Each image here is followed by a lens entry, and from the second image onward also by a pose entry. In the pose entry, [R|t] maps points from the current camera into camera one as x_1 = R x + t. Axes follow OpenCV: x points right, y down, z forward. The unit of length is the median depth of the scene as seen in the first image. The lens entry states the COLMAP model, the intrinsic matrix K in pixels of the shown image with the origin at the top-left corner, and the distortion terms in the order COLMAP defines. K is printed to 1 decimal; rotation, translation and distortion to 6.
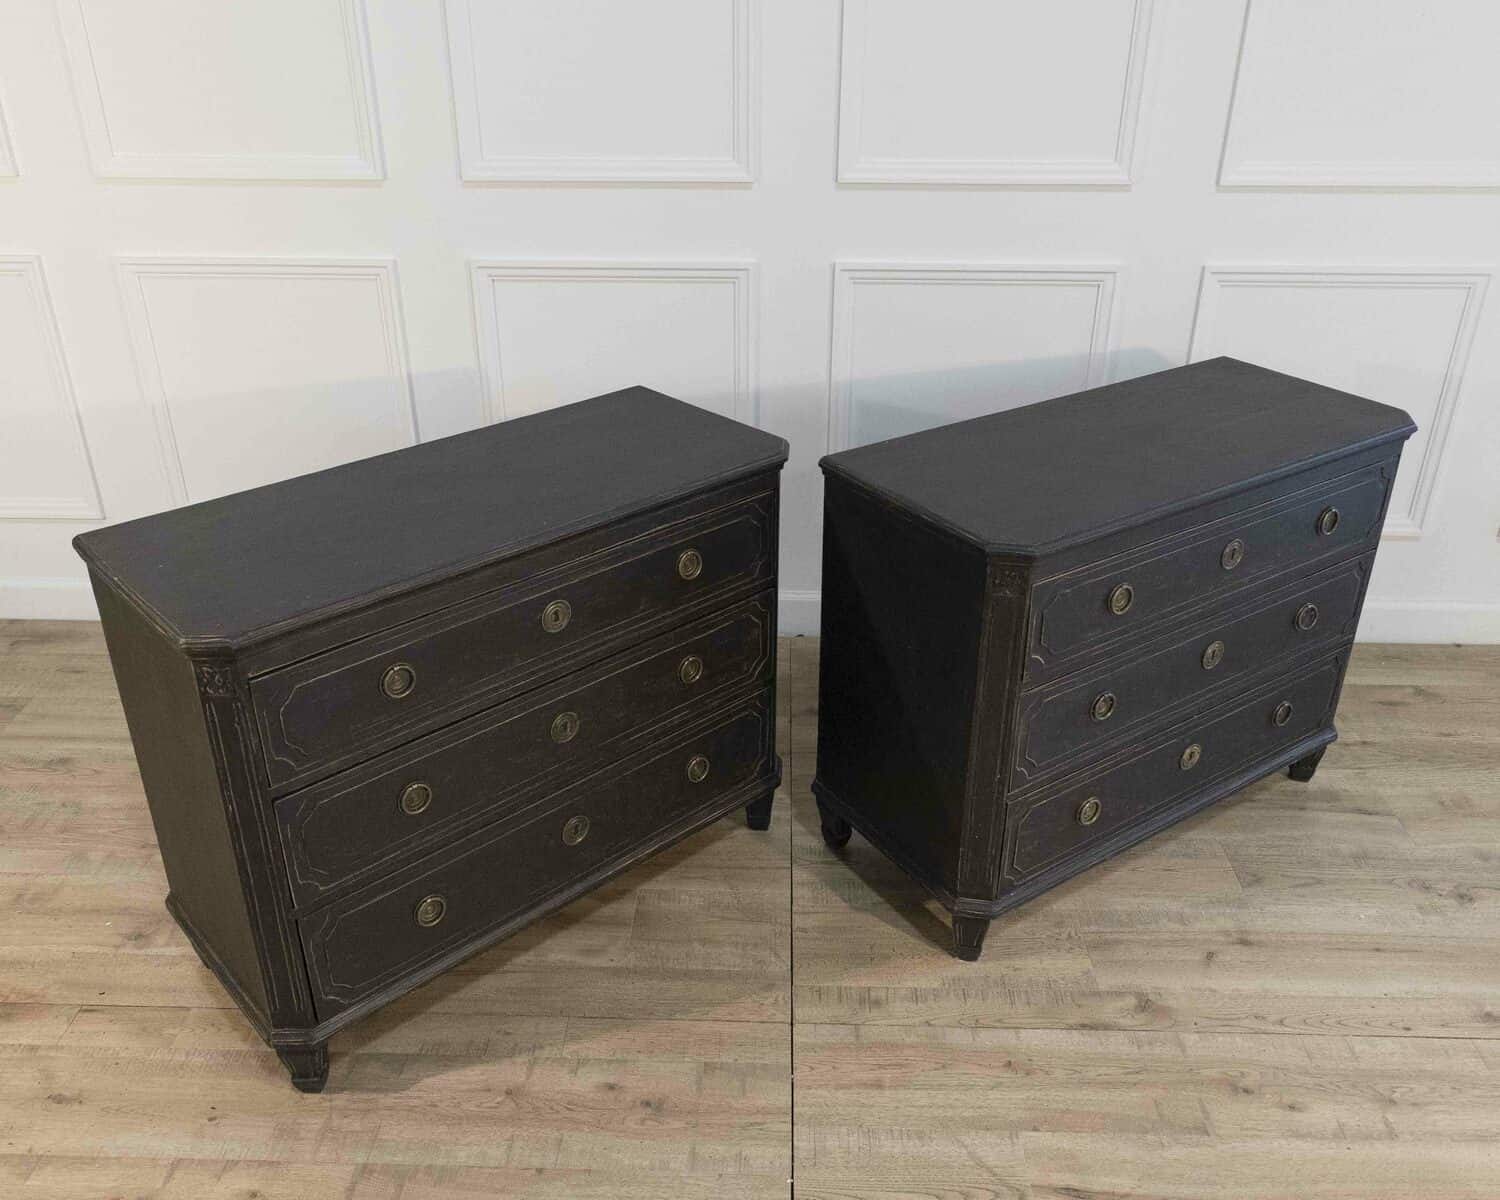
lens RADIAL K [[1217.9, 0, 748.6], [0, 1217.9, 497.9], [0, 0, 1]] dist [0.000606, -0.000919]
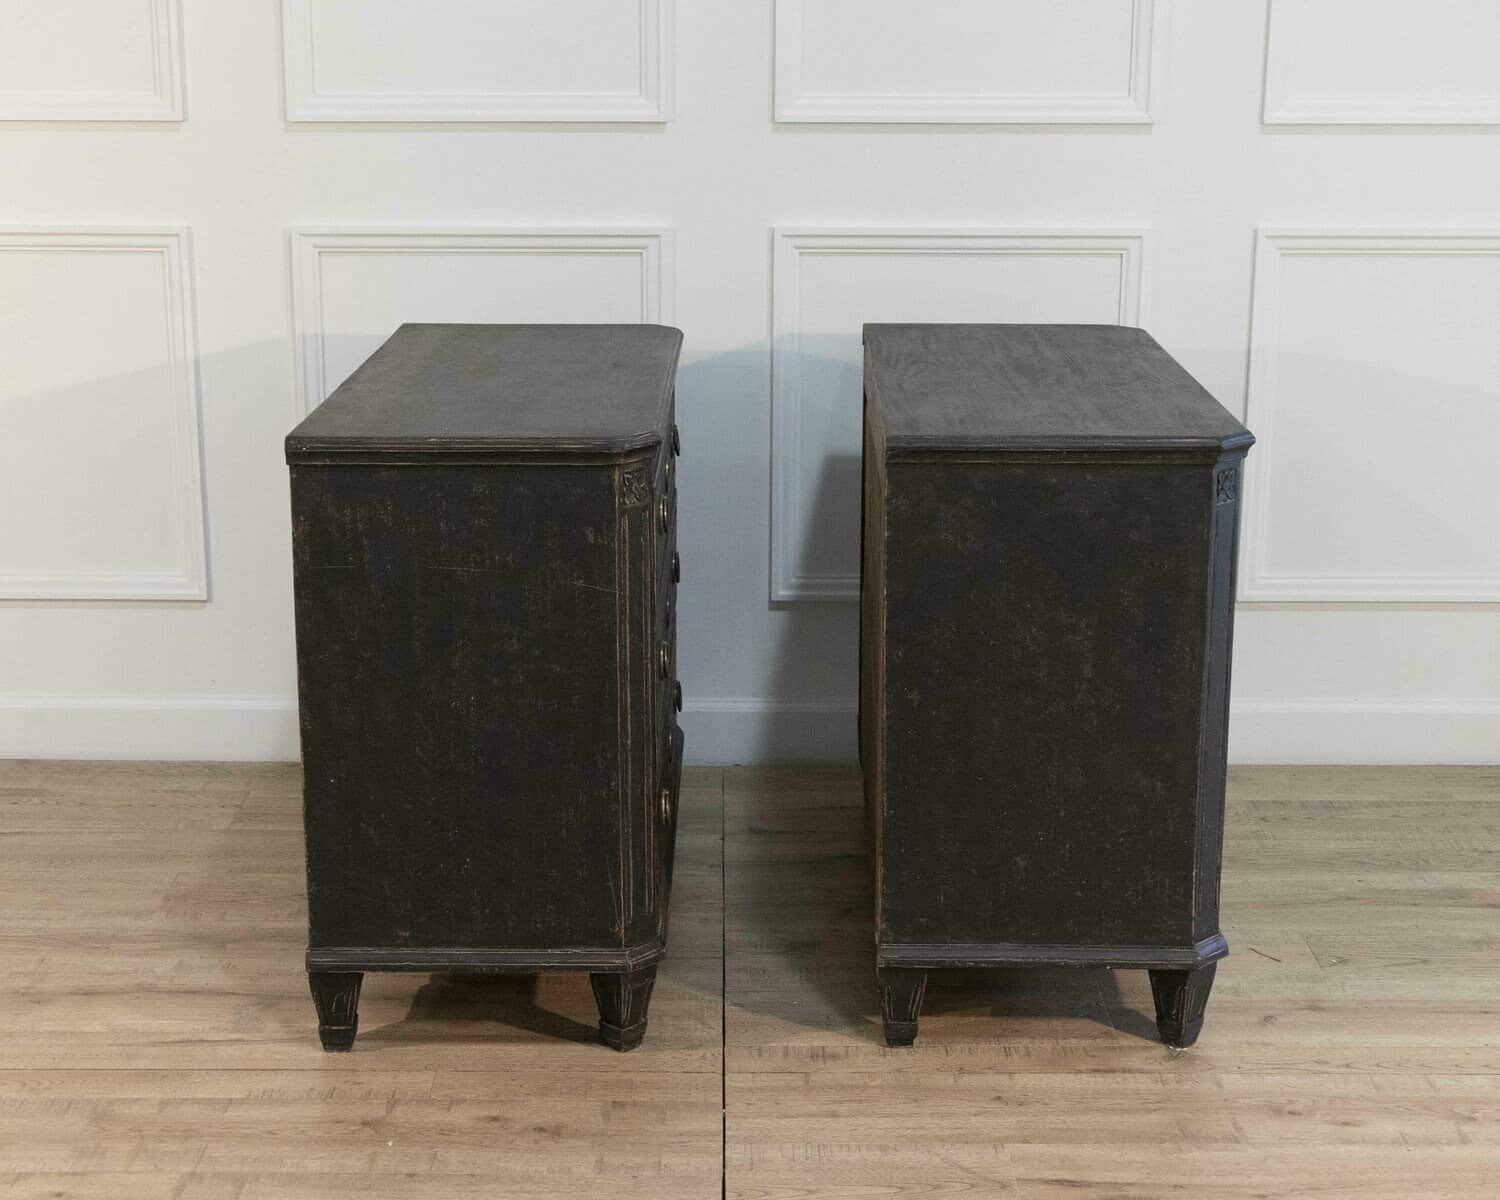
lens RADIAL K [[2765.4, 0, 750.0], [0, 2765.4, 600.0], [0, 0, 1]] dist [-0.000142, -0.007308]
pose [[0.999388, -0.006999, 0.034287, -0.006283], [0.014702, 0.973100, -0.229914, 0.553498], [-0.031756, 0.230277, 0.972607, -0.803224]]
